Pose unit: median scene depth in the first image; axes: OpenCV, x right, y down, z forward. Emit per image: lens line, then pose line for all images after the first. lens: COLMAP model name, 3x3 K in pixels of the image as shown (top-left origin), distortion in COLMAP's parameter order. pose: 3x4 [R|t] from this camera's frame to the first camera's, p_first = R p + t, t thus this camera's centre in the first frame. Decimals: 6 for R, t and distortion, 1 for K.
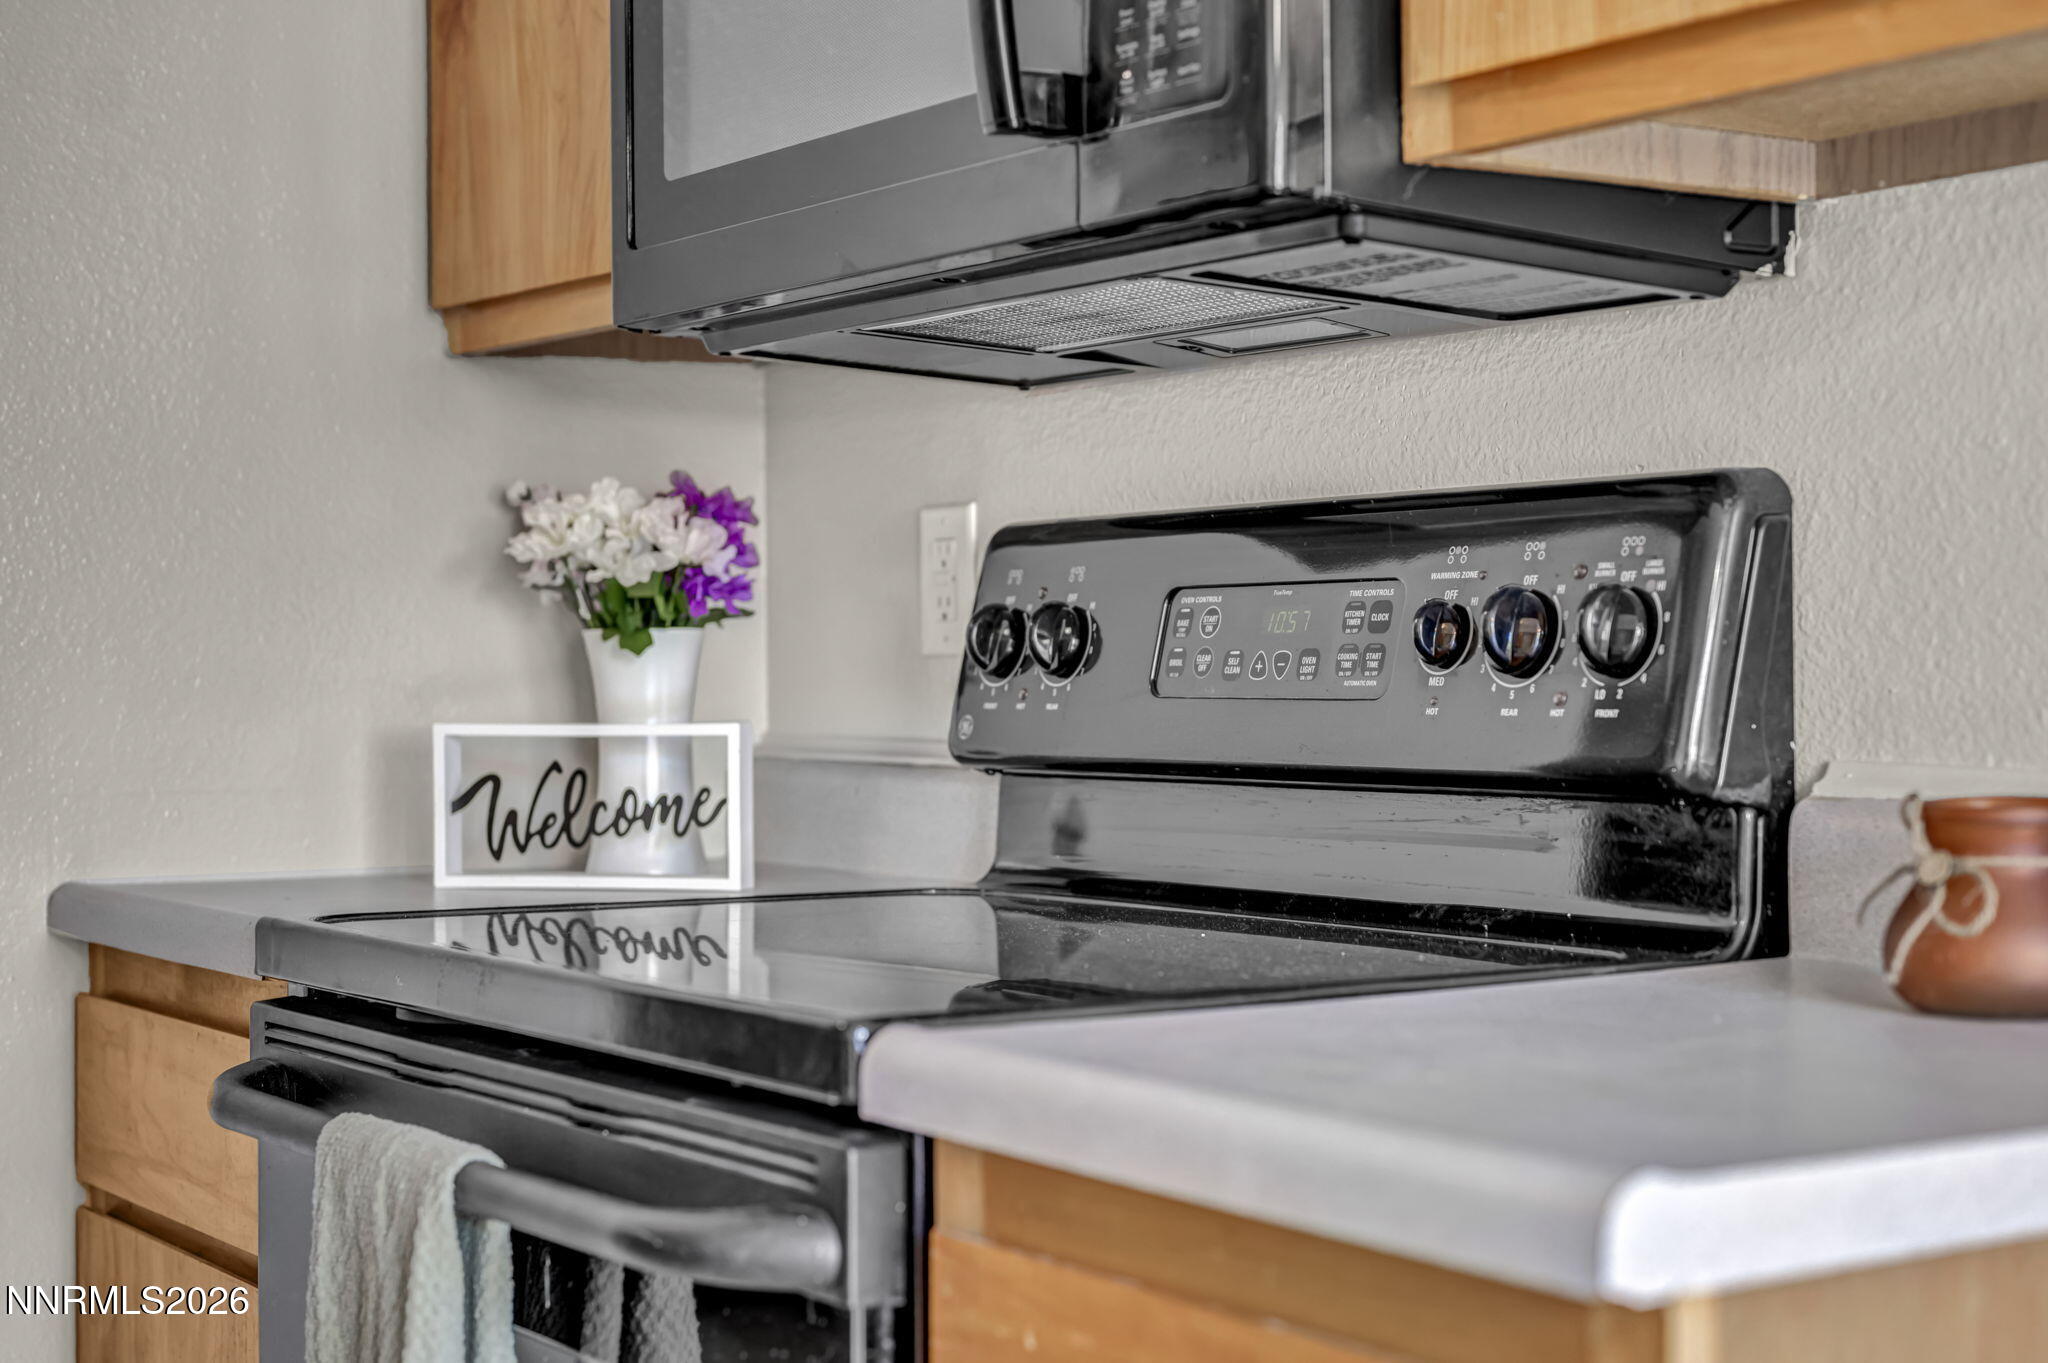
lens RADIAL K [[3220.4, 0, 1024.0], [0, 3220.4, 681.5], [0, 0, 1]] dist [-0.021060, -0.045493]
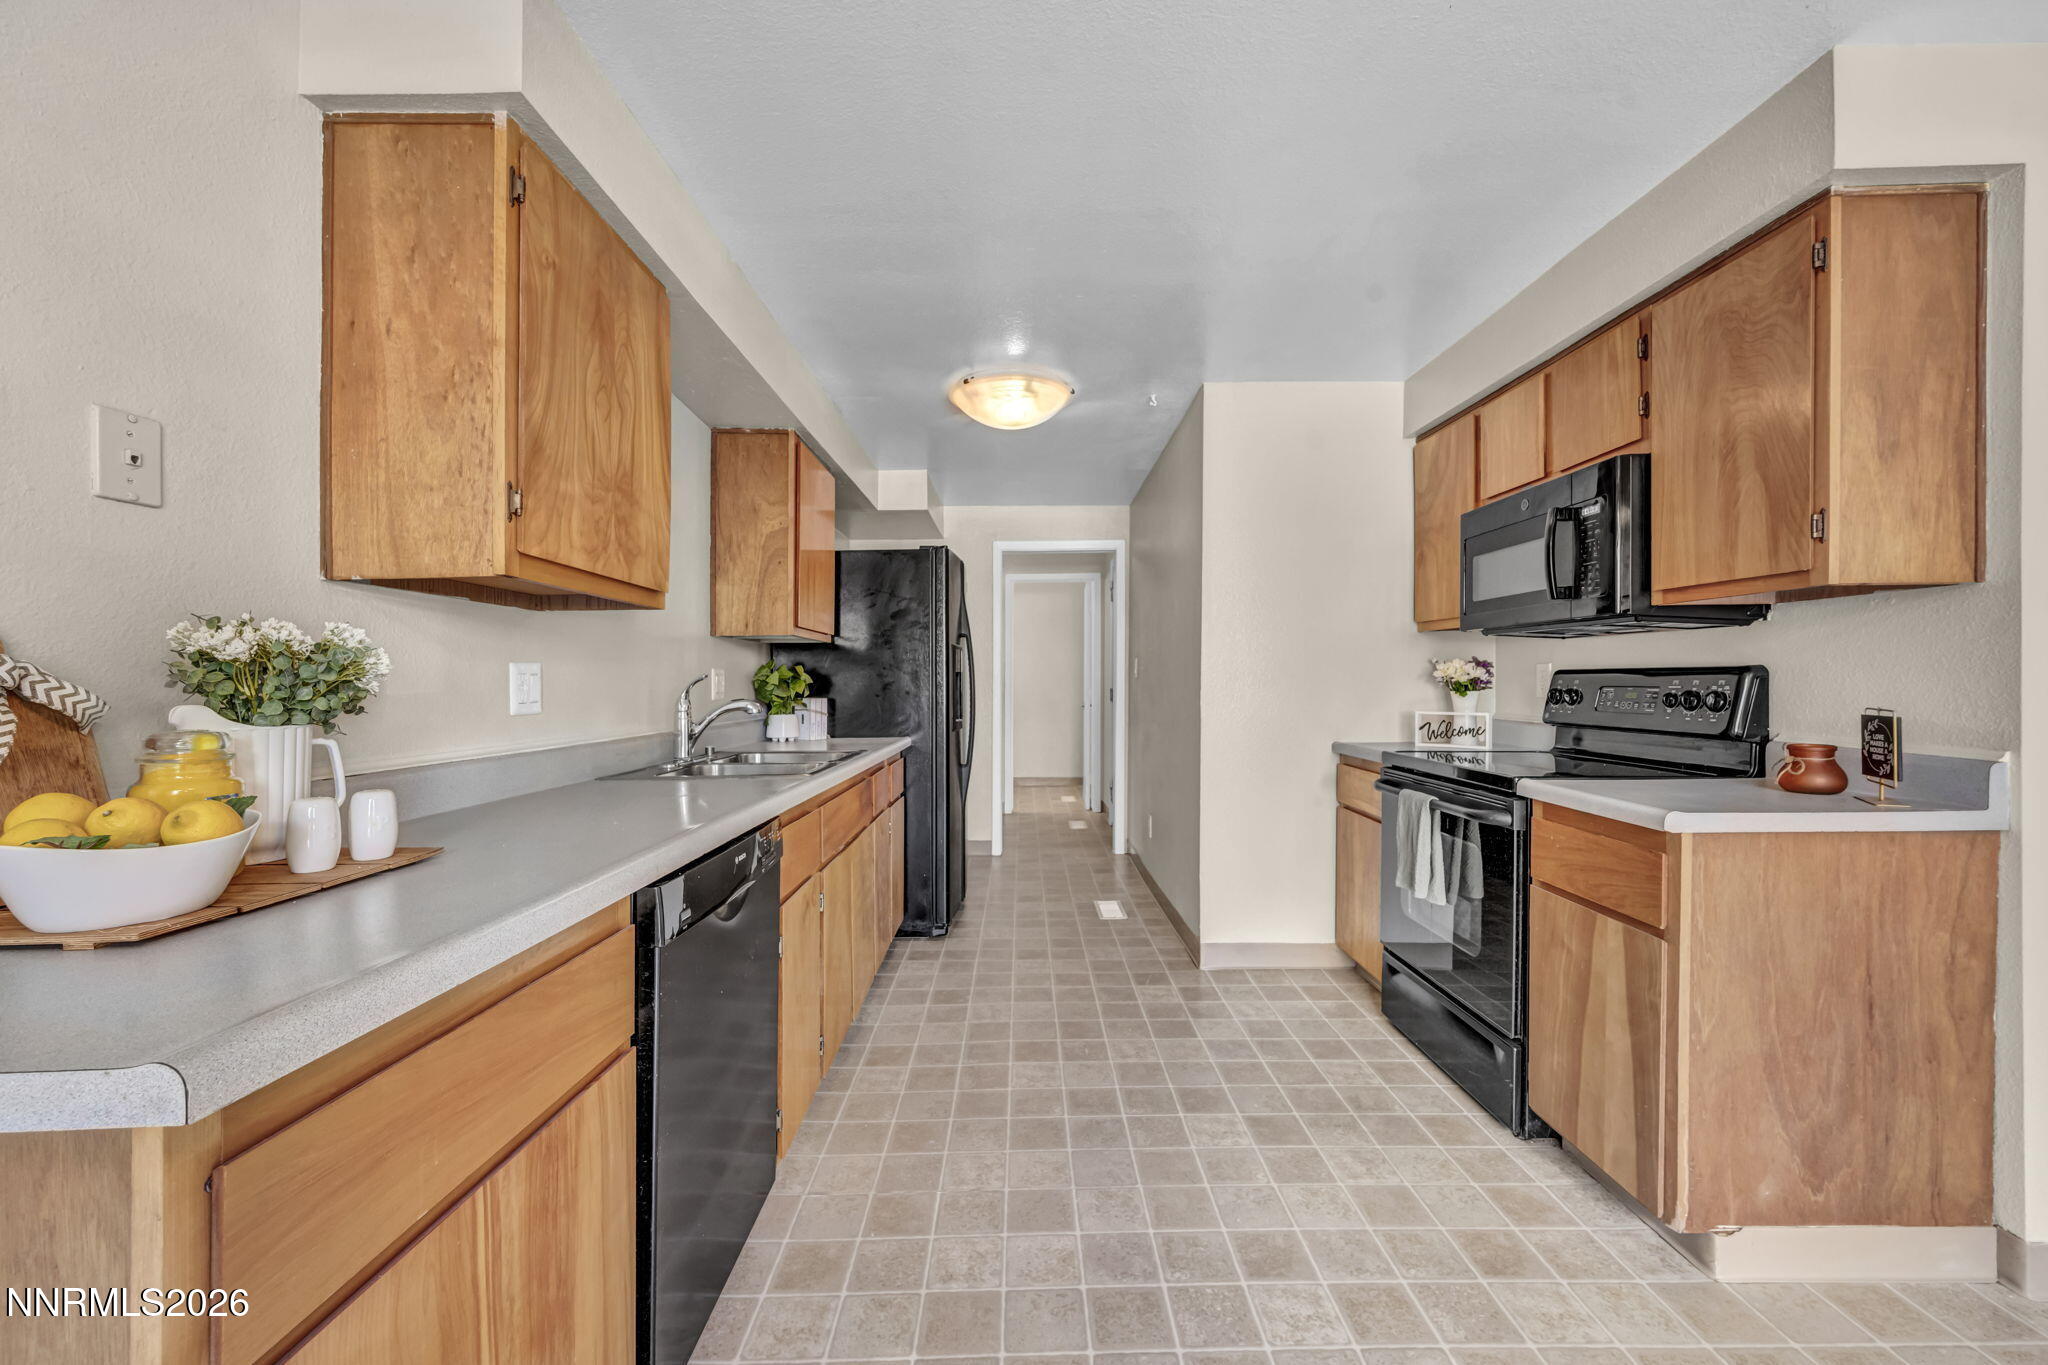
lens RADIAL K [[808.7, 0, 1027.3], [0, 808.7, 693.7], [0, 0, 1]] dist [-0.003737, 0.000057]
pose [[0.823564, 0.008291, -0.567162, 0.024897], [-0.002084, 0.999931, 0.011590, -0.029359], [0.567219, -0.008363, 0.823525, -0.354741]]
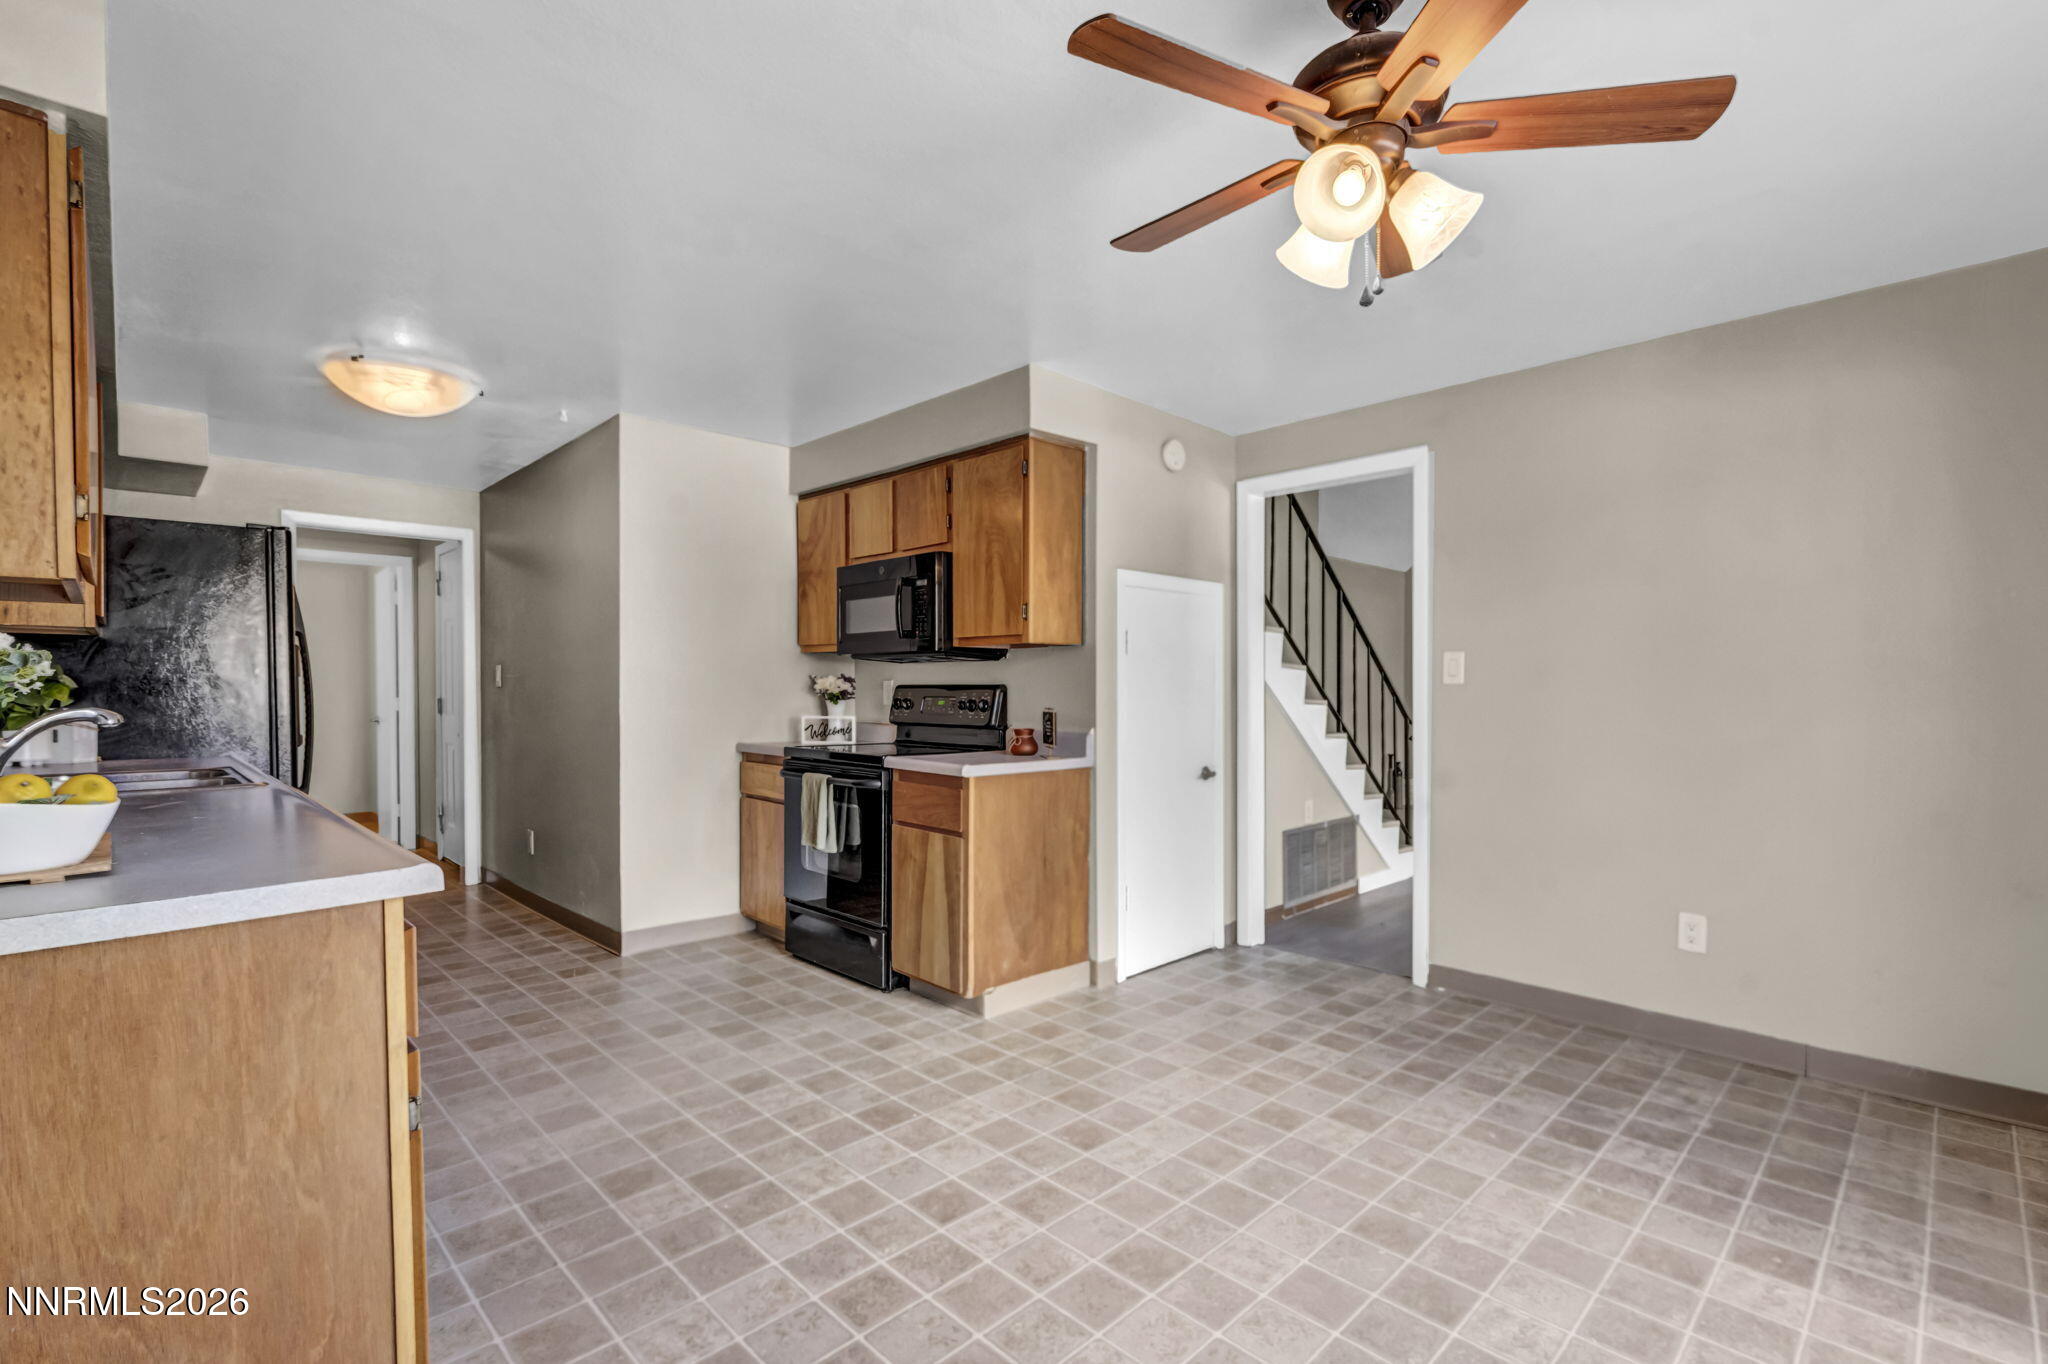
lens RADIAL K [[875.3, 0, 1021.2], [0, 875.3, 724.3], [0, 0, 1]] dist [0.001314, -0.000007]
pose [[0.989333, 0.002709, 0.145645, -0.017773], [-0.006942, 0.999568, 0.028561, -0.024537], [-0.145505, -0.029268, 0.988925, -0.771719]]
